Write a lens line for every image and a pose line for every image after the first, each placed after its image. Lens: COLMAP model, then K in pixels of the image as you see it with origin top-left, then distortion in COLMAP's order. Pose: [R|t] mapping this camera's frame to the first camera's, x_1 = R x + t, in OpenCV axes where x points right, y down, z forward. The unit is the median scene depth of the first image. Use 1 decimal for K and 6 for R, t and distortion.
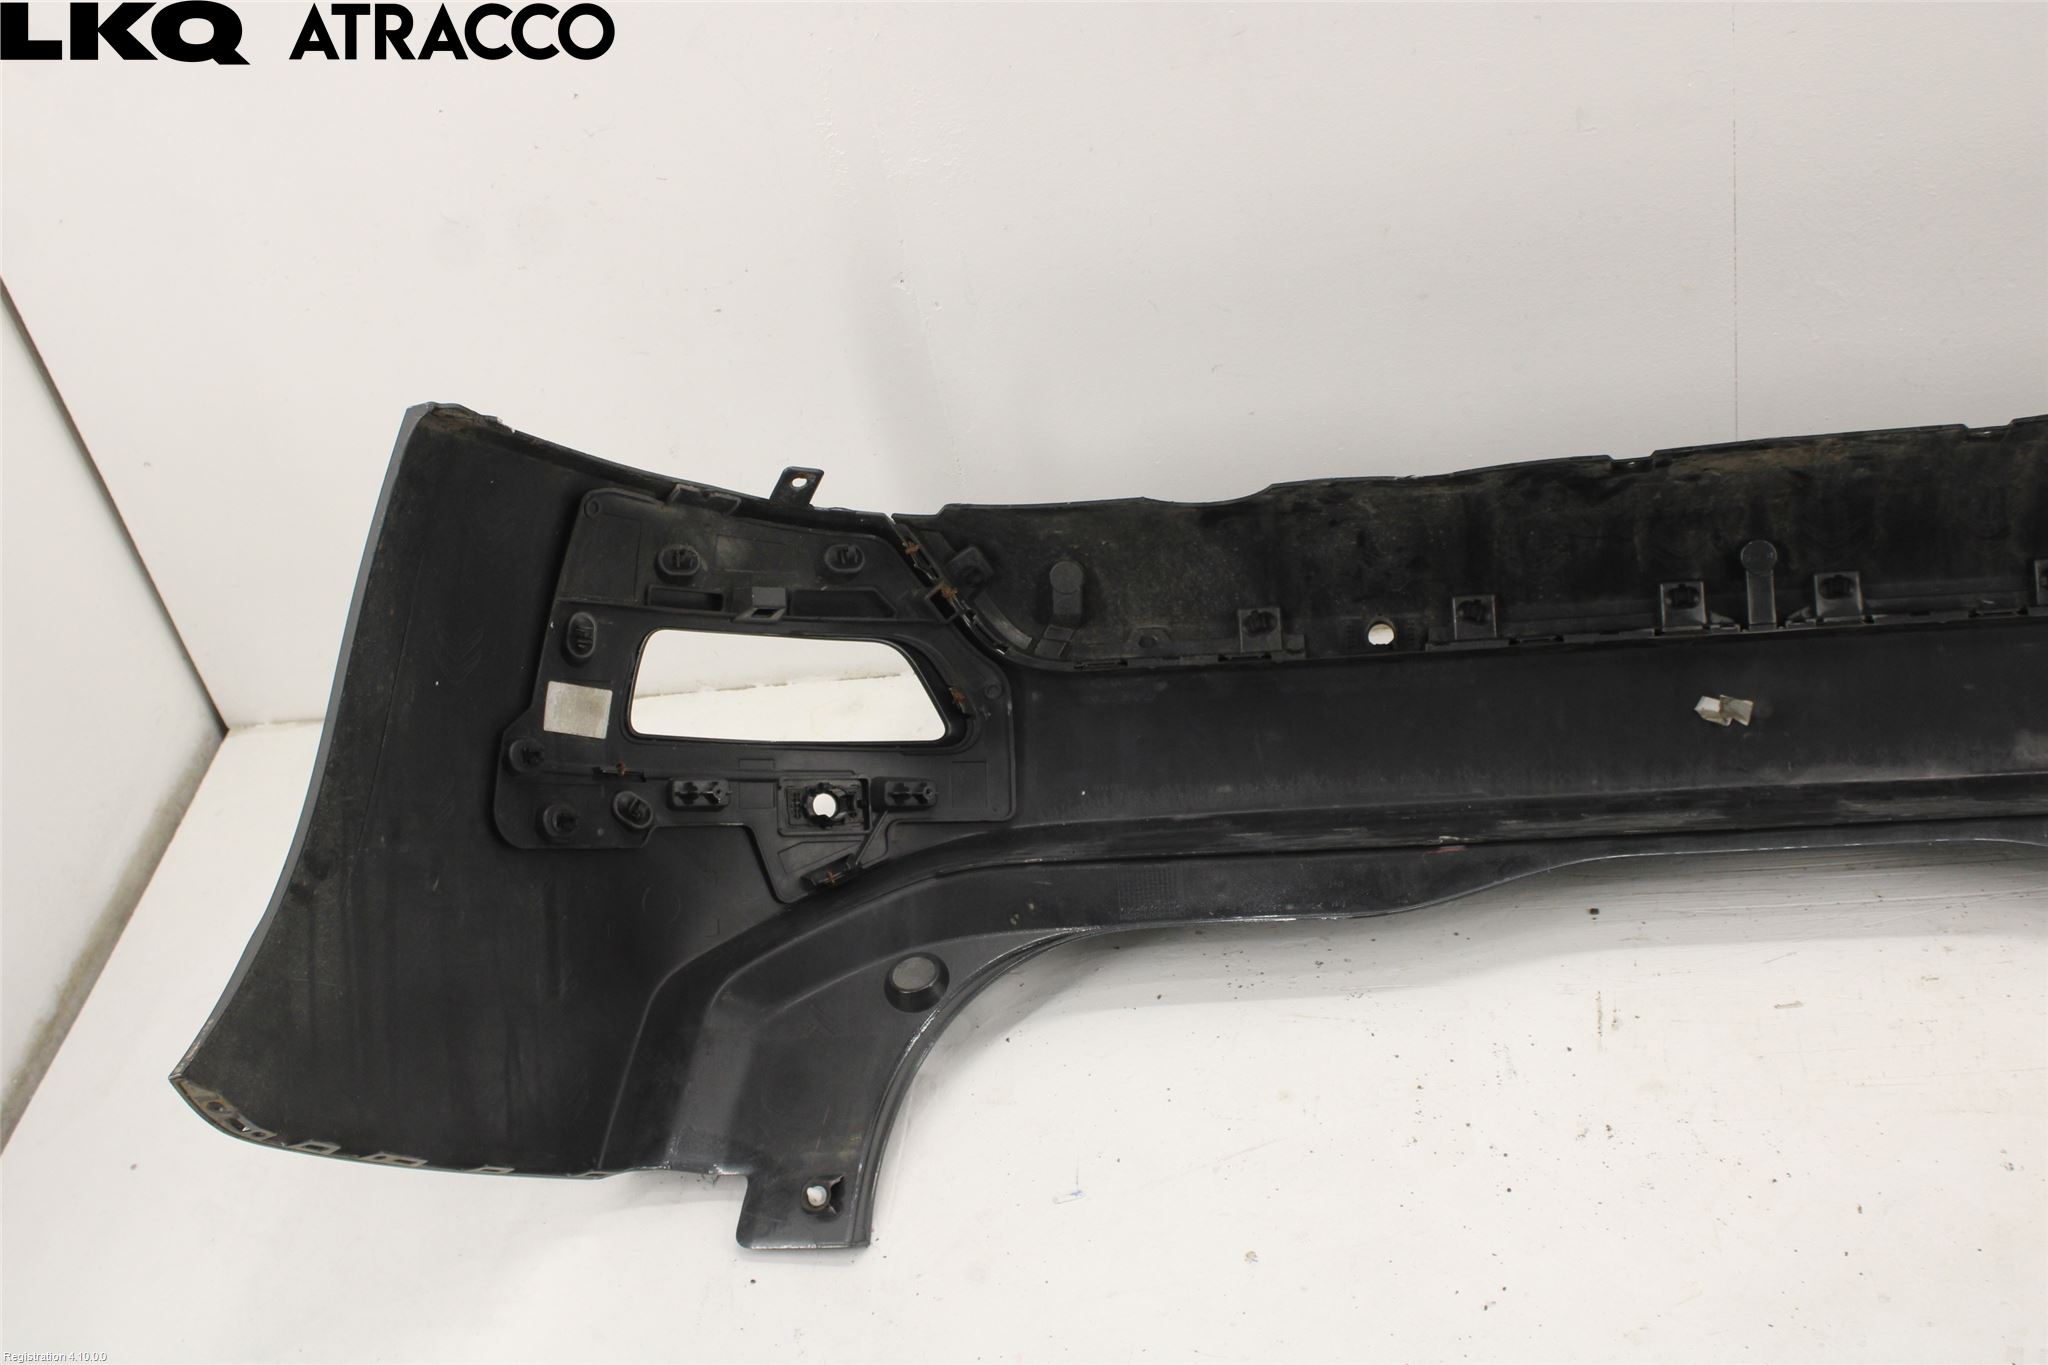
lens RADIAL K [[2387.3, 0, 997.1], [0, 2387.3, 710.7], [0, 0, 1]] dist [-0.106688, 0.165186]
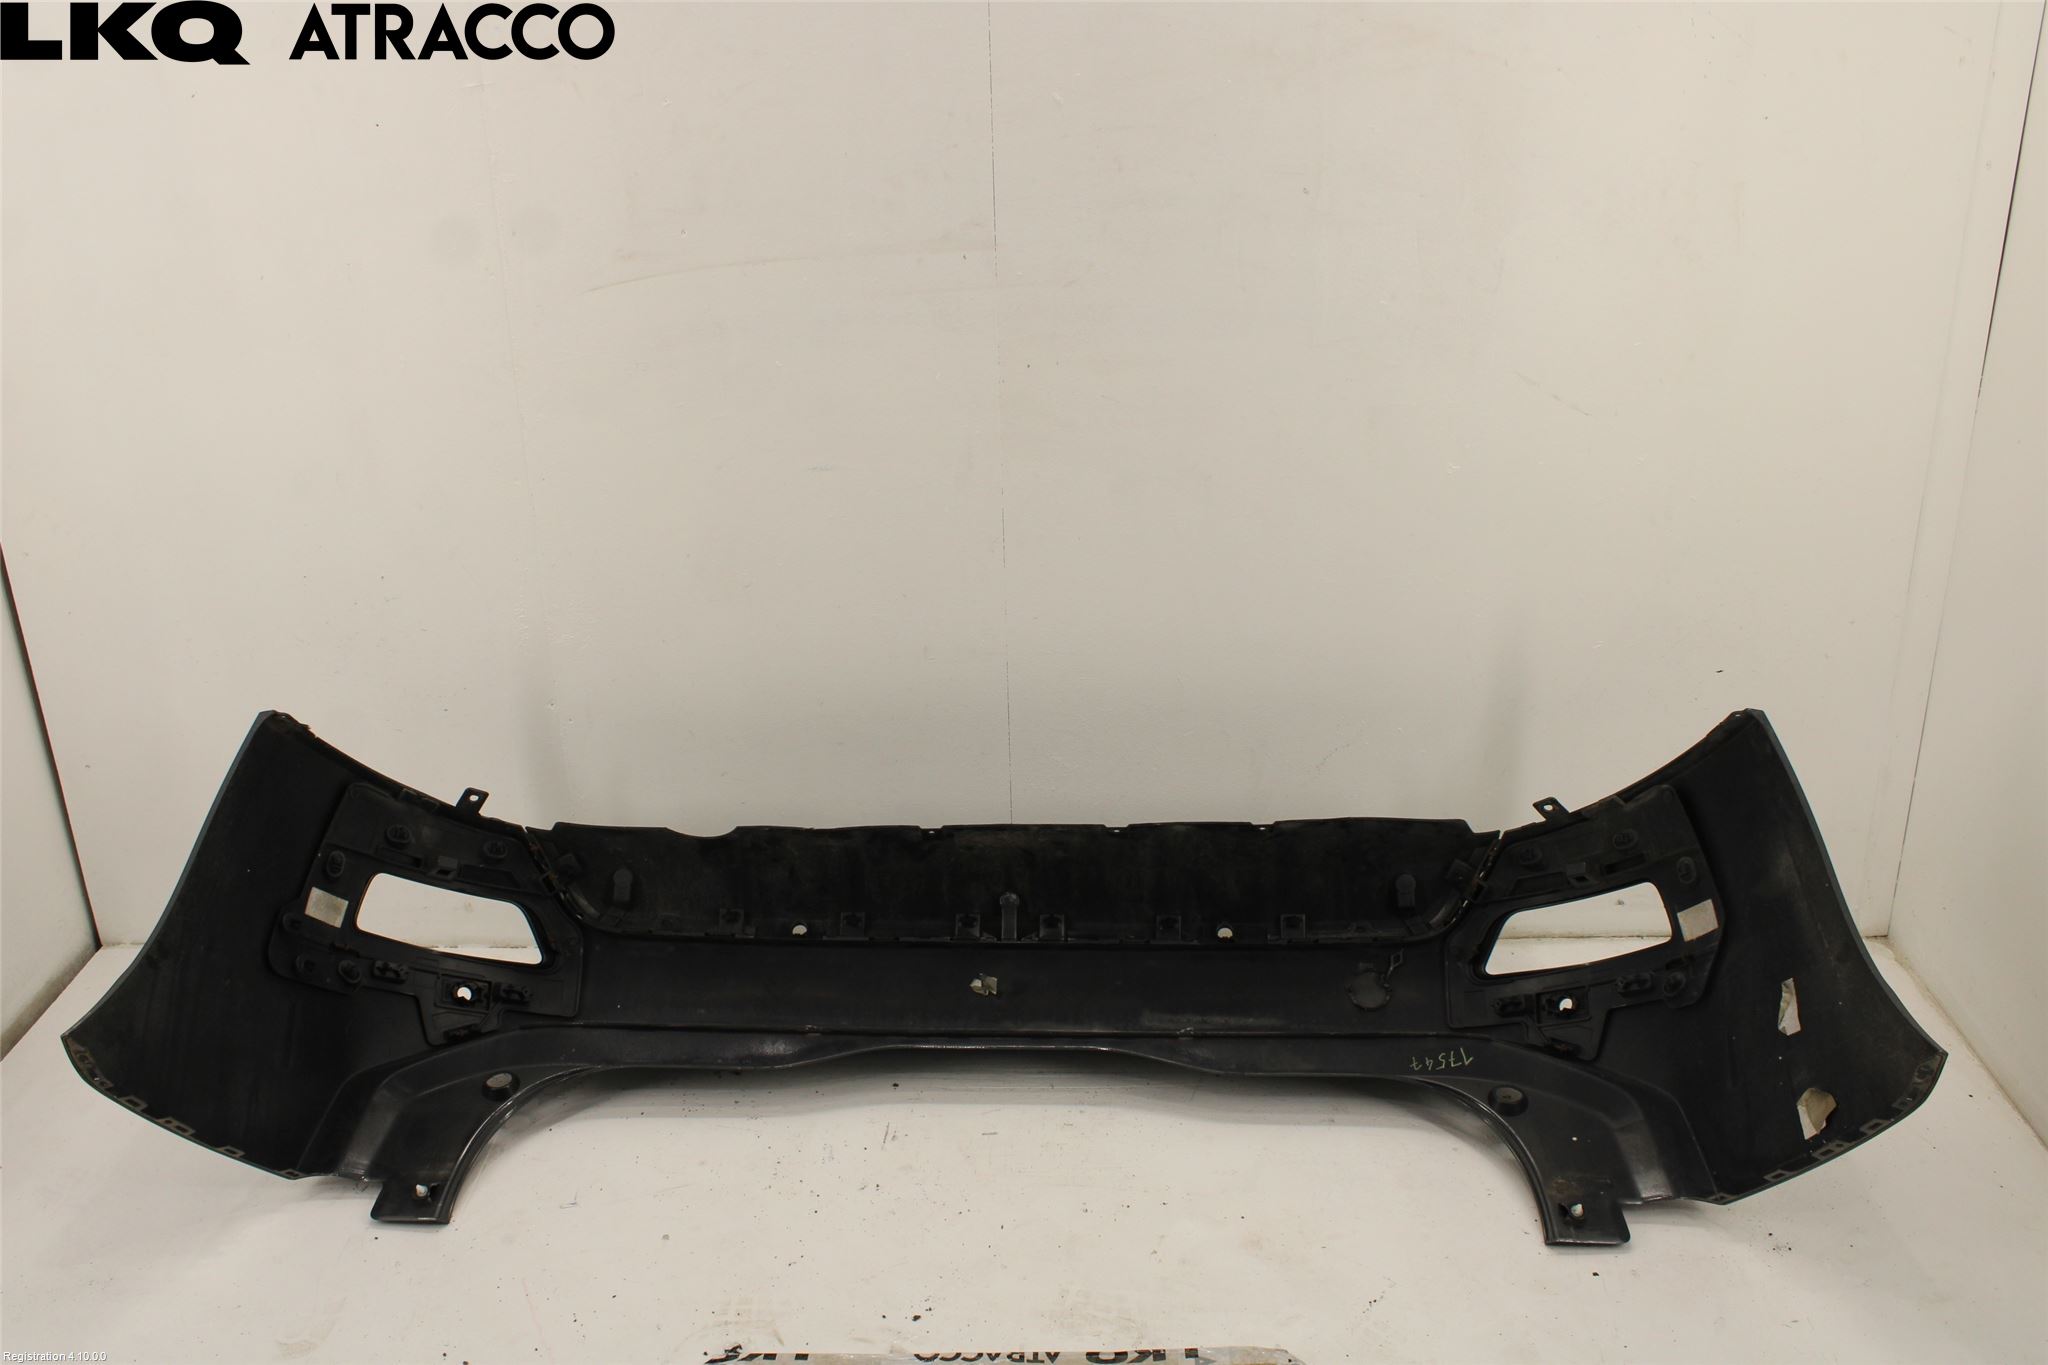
lens RADIAL K [[1855.5, 0, 996.6], [0, 1855.5, 726.7], [0, 0, 1]] dist [-0.161302, 0.167131]
pose [[0.982662, 0.119370, 0.141869, 0.097524], [-0.077592, 0.959709, -0.270070, 0.188113], [-0.168391, 0.254379, 0.952332, -0.369719]]
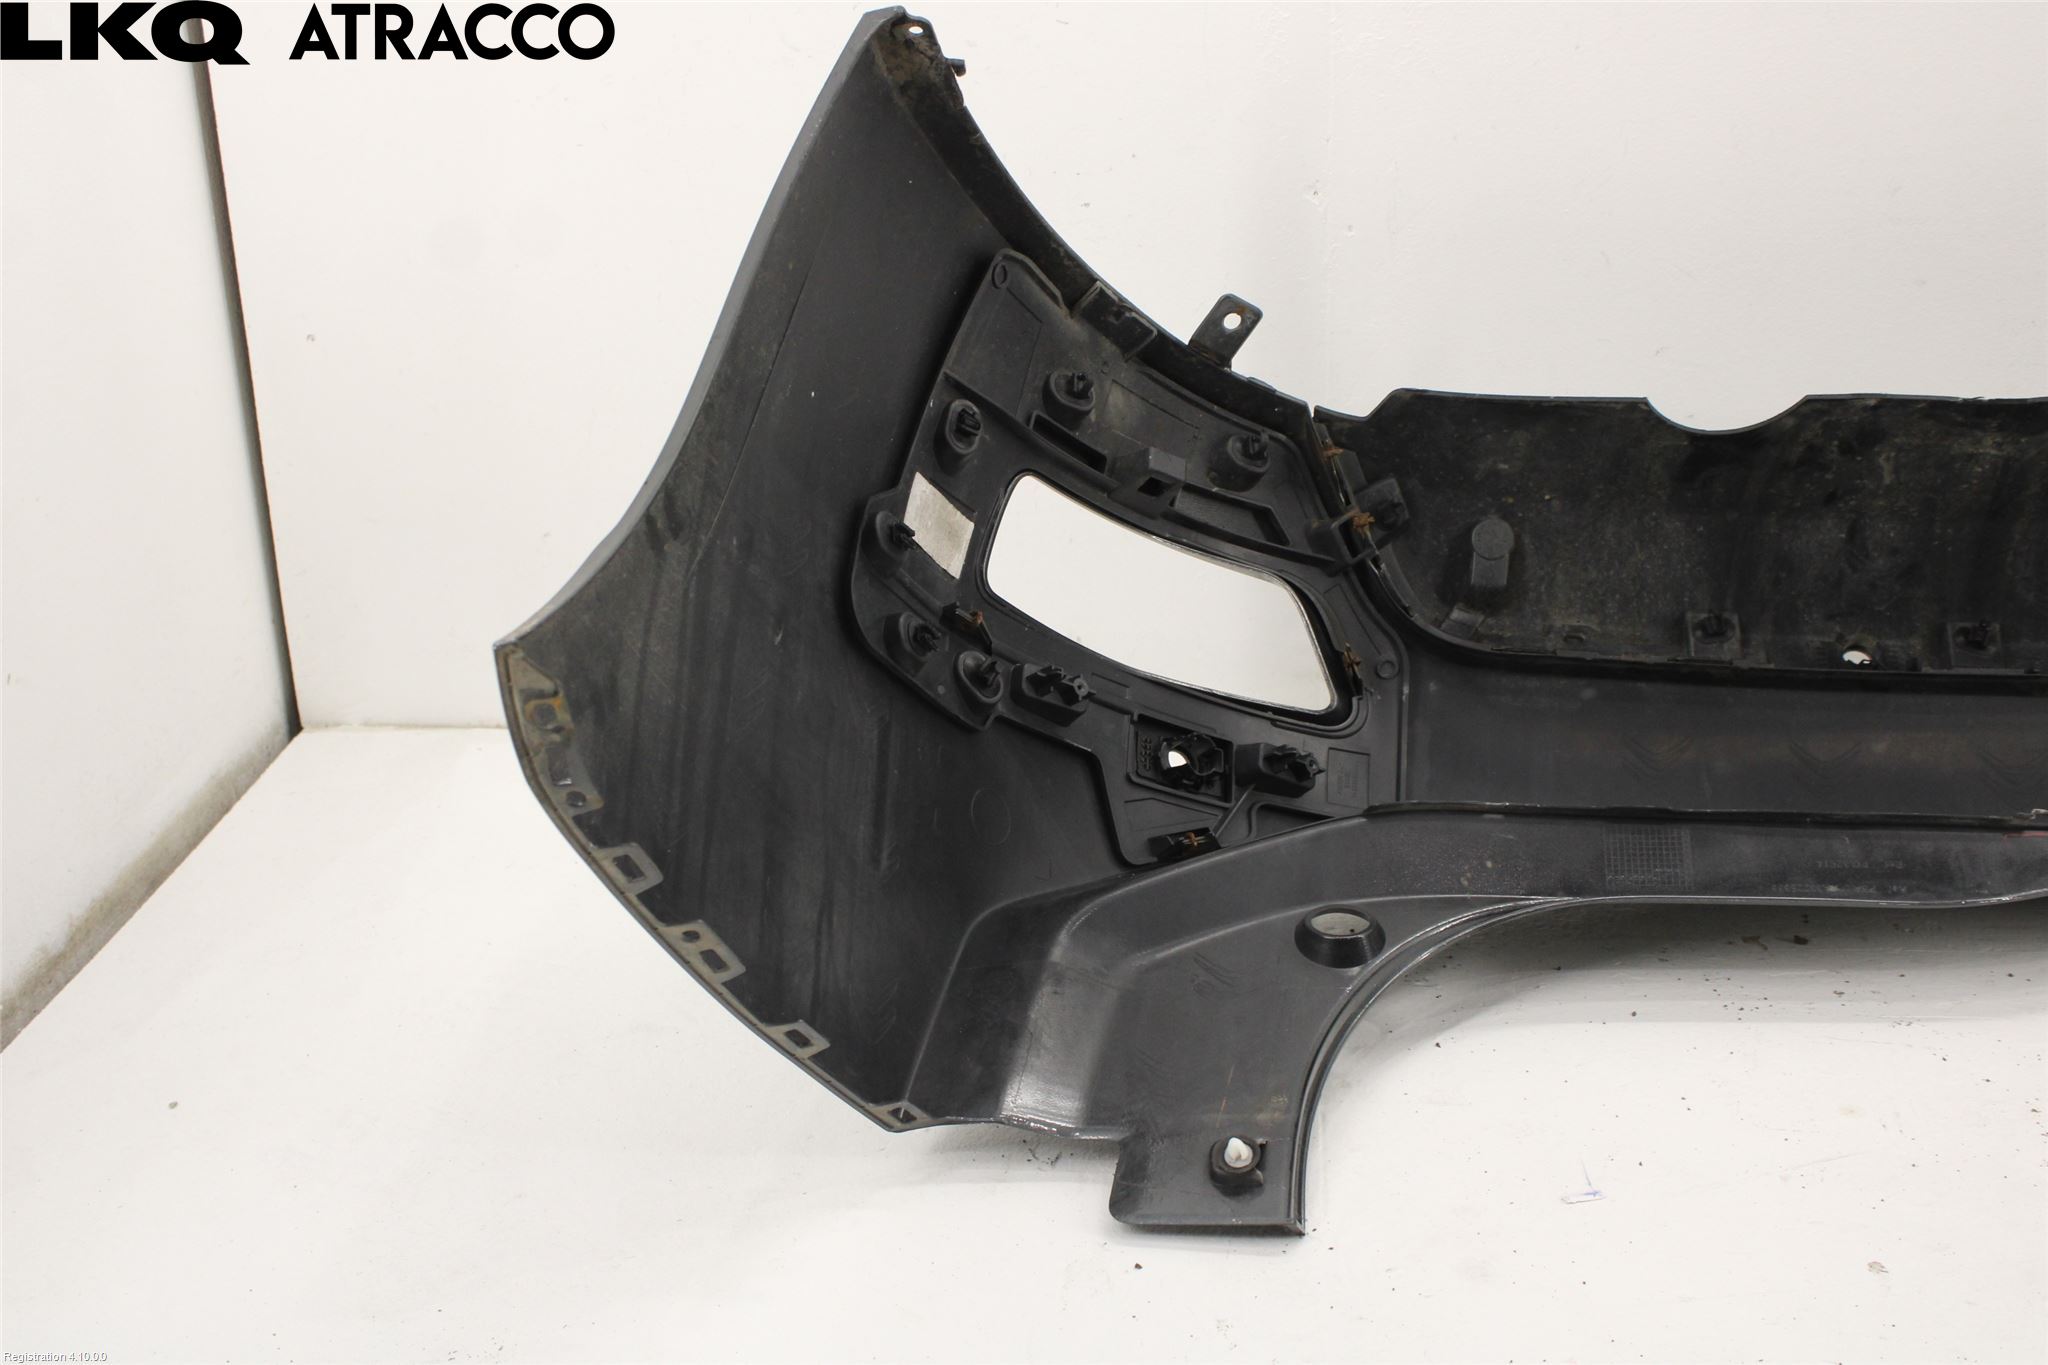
lens RADIAL K [[2387.3, 0, 997.1], [0, 2387.3, 710.7], [0, 0, 1]] dist [-0.106688, 0.165186]
pose [[0.986857, 0.141368, 0.078281, -0.202865], [-0.111732, 0.946910, -0.301460, 0.276388], [-0.116741, 0.288751, 0.950260, 0.278257]]
